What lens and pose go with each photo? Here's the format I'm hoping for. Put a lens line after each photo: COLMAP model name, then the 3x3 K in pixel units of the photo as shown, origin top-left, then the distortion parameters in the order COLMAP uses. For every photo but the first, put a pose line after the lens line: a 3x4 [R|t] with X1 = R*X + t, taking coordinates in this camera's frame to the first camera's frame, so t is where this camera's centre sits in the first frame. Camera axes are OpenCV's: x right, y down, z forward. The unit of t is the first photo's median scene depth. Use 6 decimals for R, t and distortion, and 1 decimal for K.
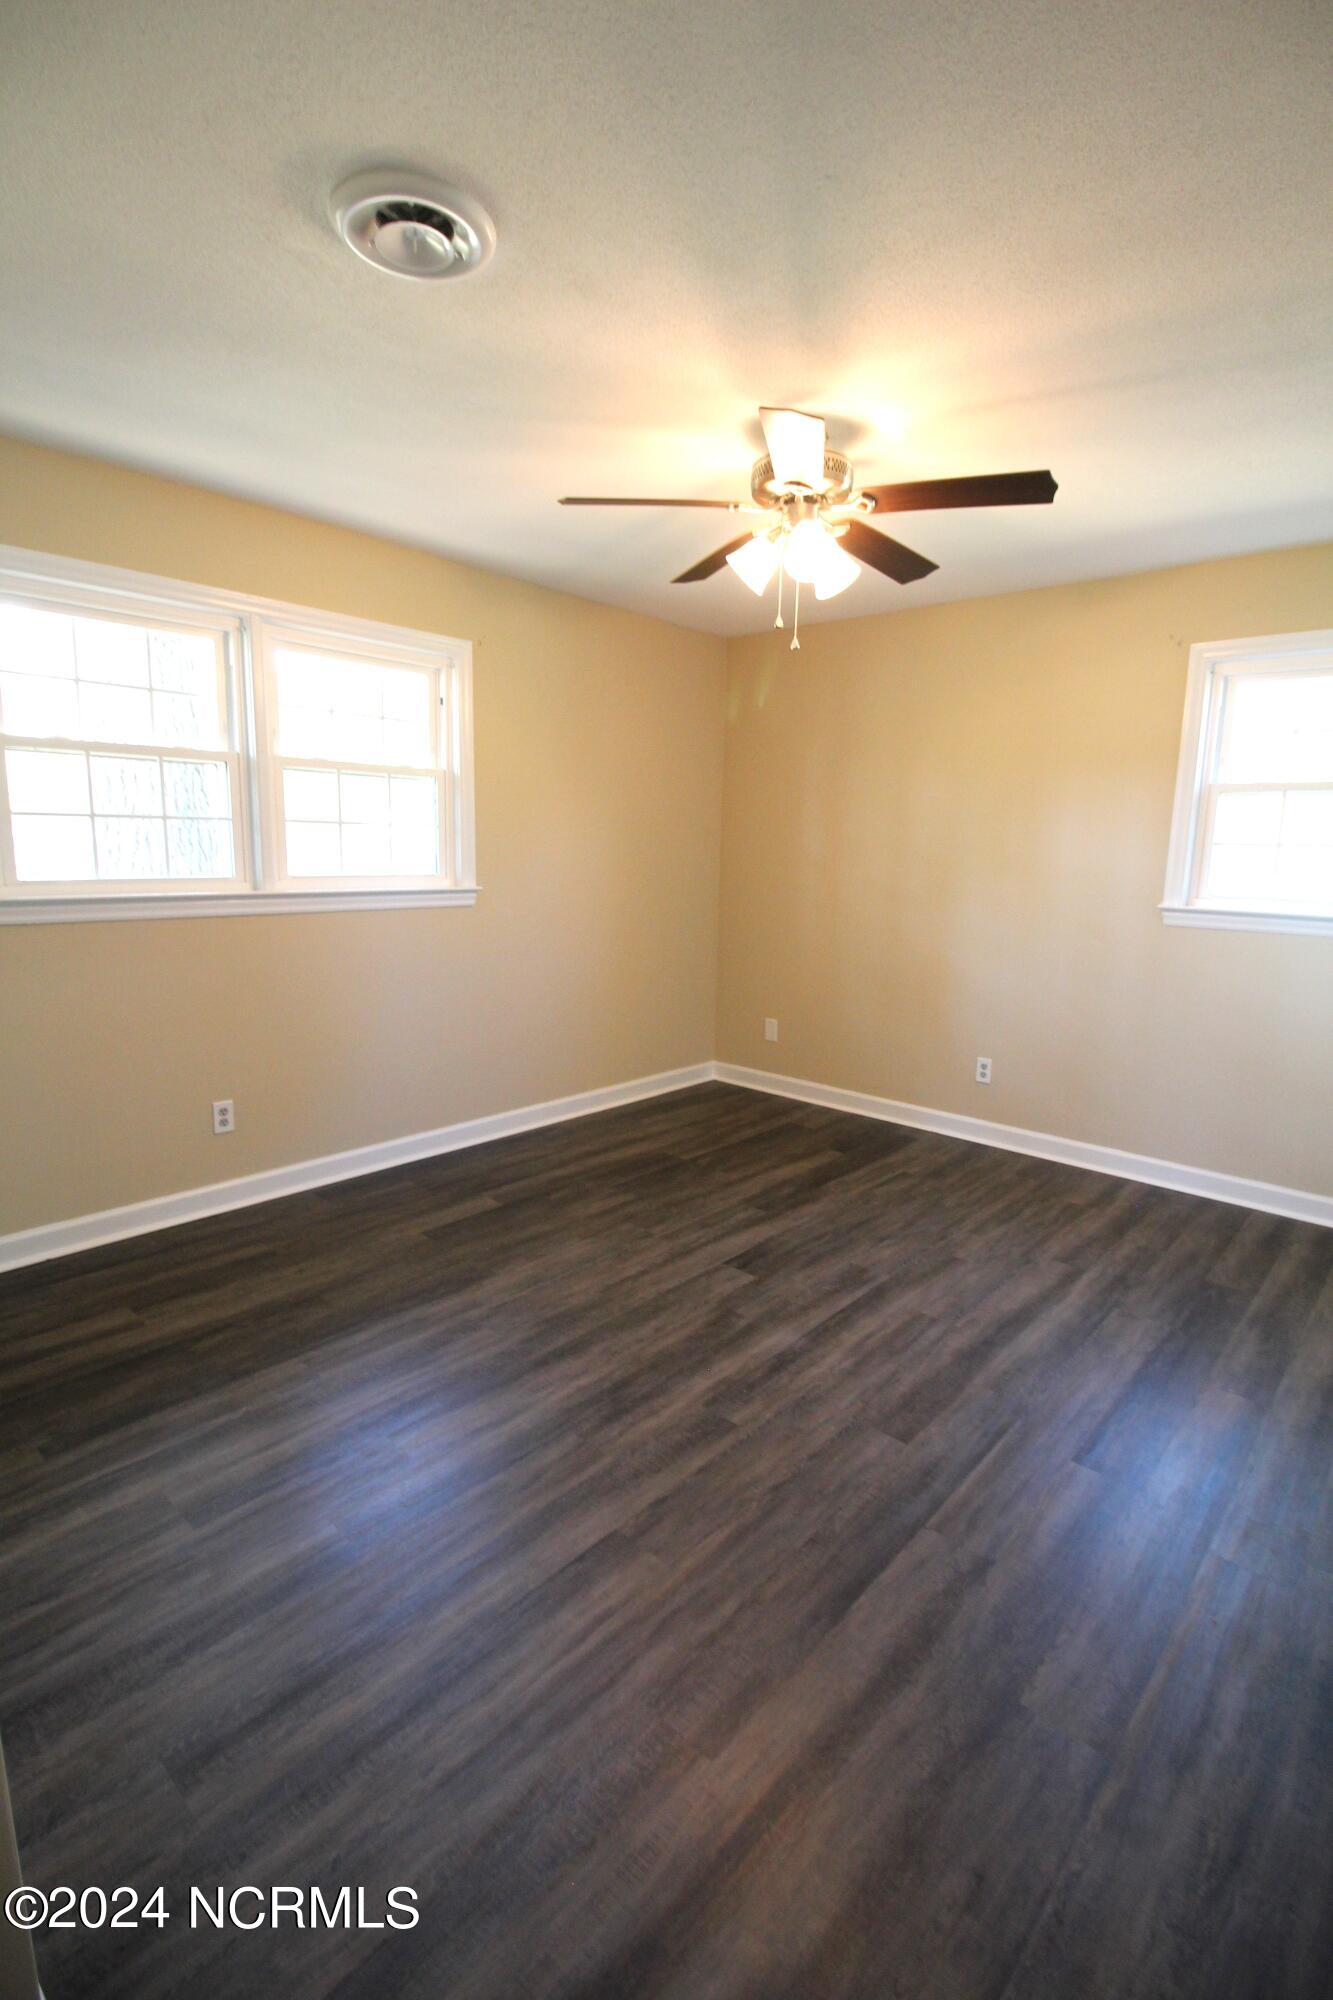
lens RADIAL K [[925.0, 0, 673.9], [0, 925.0, 998.1], [0, 0, 1]] dist [-0.006232, -0.006035]
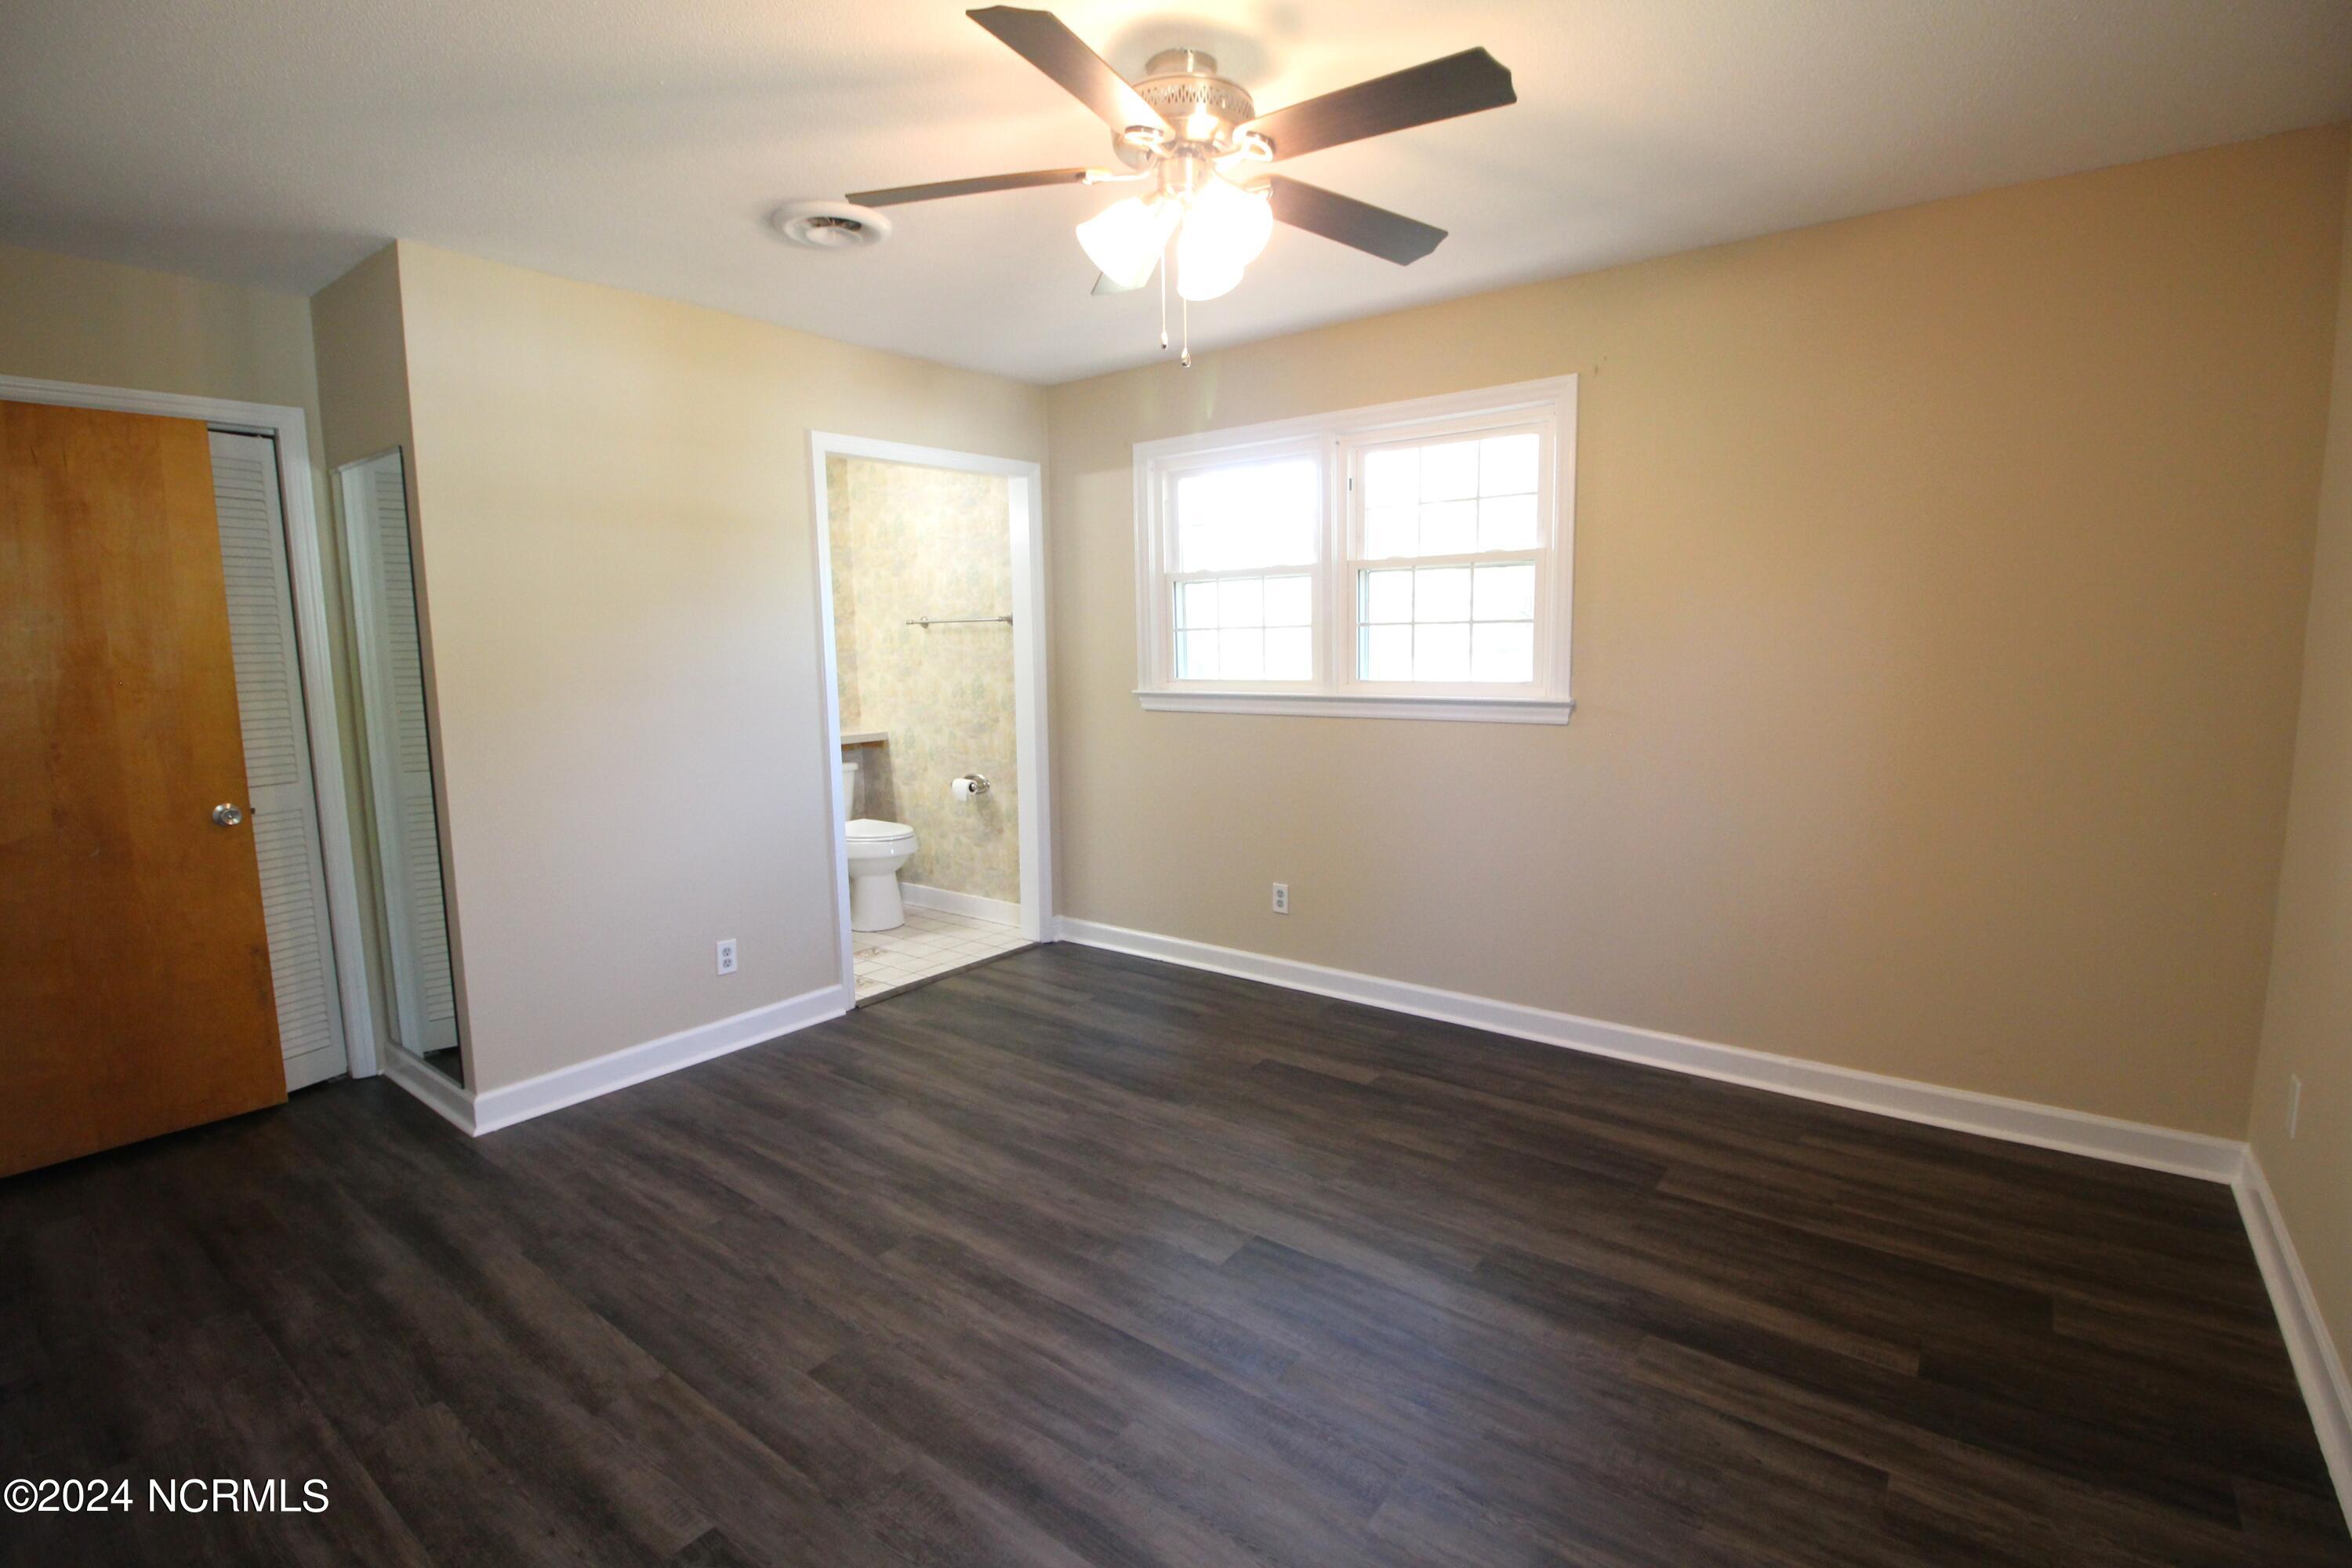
lens RADIAL K [[1087.8, 0, 1192.1], [0, 1087.8, 784.9], [0, 0, 1]] dist [-0.006232, -0.006035]
pose [[0.080335, 0.109400, -0.990746, 0.735043], [-0.145086, 0.984656, 0.096963, -0.109705], [0.986152, 0.135954, 0.094974, 0.732592]]
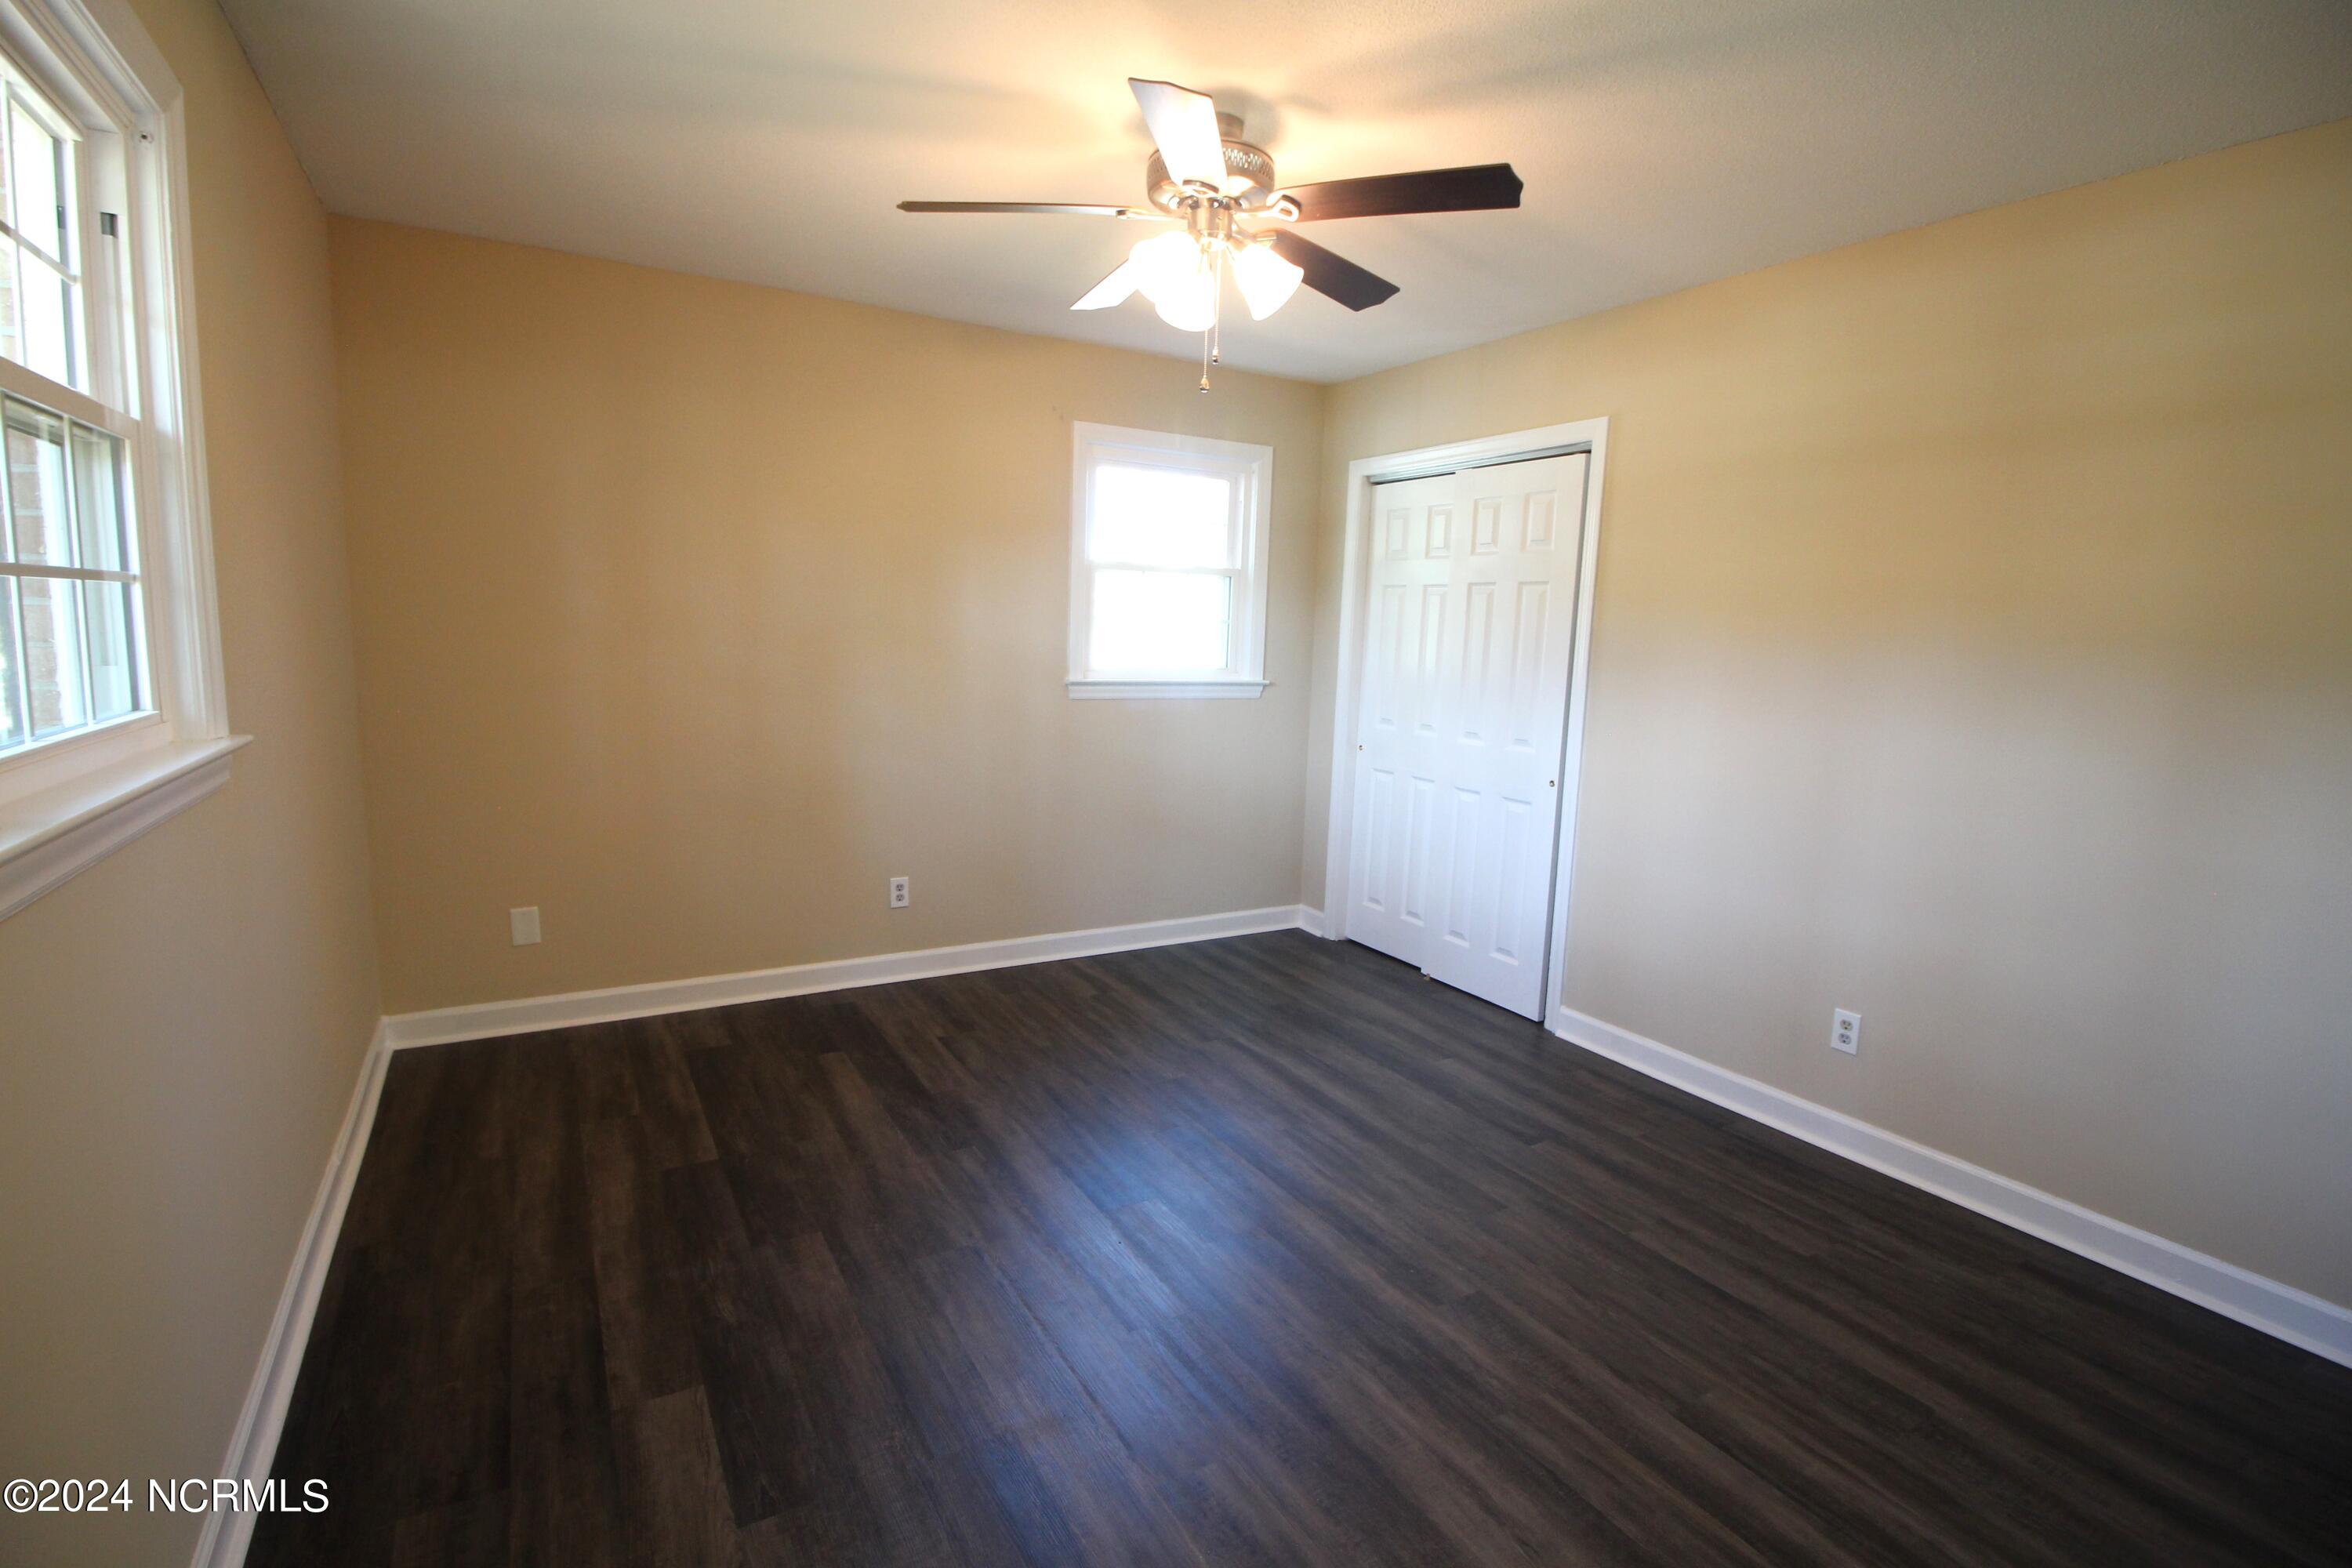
lens RADIAL K [[1087.8, 0, 1183.6], [0, 1087.8, 765.4], [0, 0, 1]] dist [-0.006232, -0.006035]
pose [[0.304409, -0.133569, 0.943130, -0.604001], [0.130844, 0.986598, 0.097493, -0.117152], [-0.943512, 0.093725, 0.317806, 0.566048]]
